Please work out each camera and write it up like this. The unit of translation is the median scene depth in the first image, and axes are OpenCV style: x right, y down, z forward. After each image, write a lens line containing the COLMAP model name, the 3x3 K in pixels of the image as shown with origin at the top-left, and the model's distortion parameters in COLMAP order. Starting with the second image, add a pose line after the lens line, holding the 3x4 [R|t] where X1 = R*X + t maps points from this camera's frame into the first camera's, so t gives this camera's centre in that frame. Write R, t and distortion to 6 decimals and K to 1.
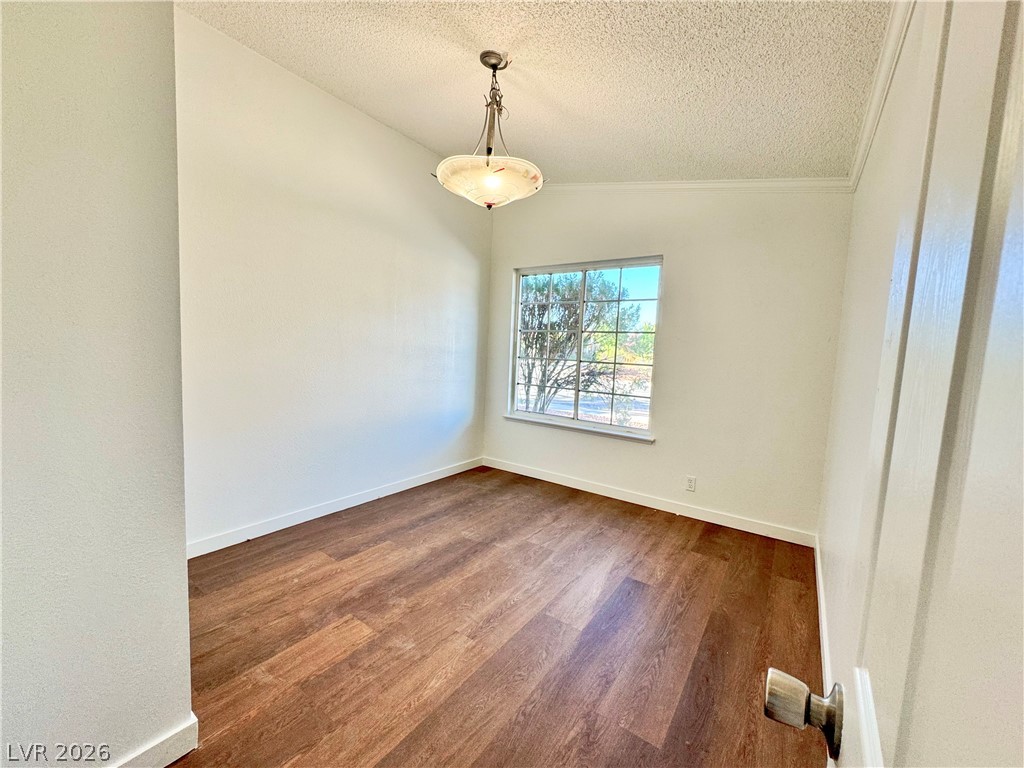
lens RADIAL K [[411.9, 0, 511.9], [0, 411.9, 384.7], [0, 0, 1]] dist [-0.000255, -0.000467]
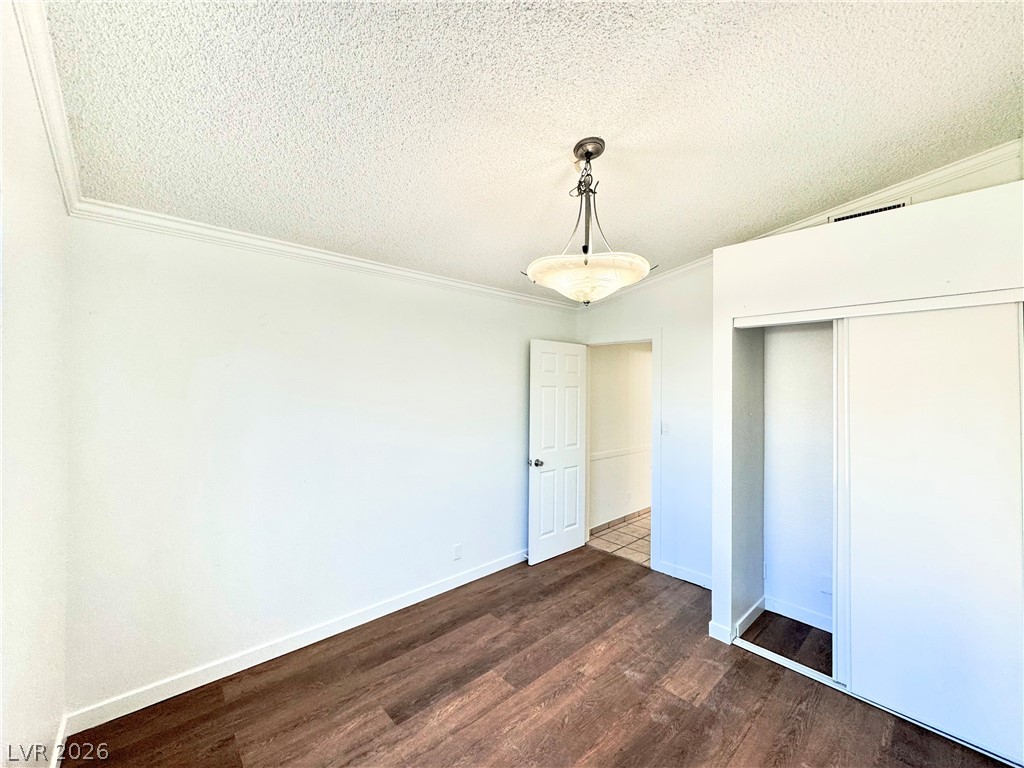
lens RADIAL K [[411.9, 0, 511.9], [0, 411.9, 384.5], [0, 0, 1]] dist [-0.000255, -0.000467]
pose [[-0.976547, -0.055417, 0.208049, -0.097783], [-0.036458, 0.994915, 0.093883, -0.364107], [-0.212193, 0.084096, -0.973602, 2.066187]]
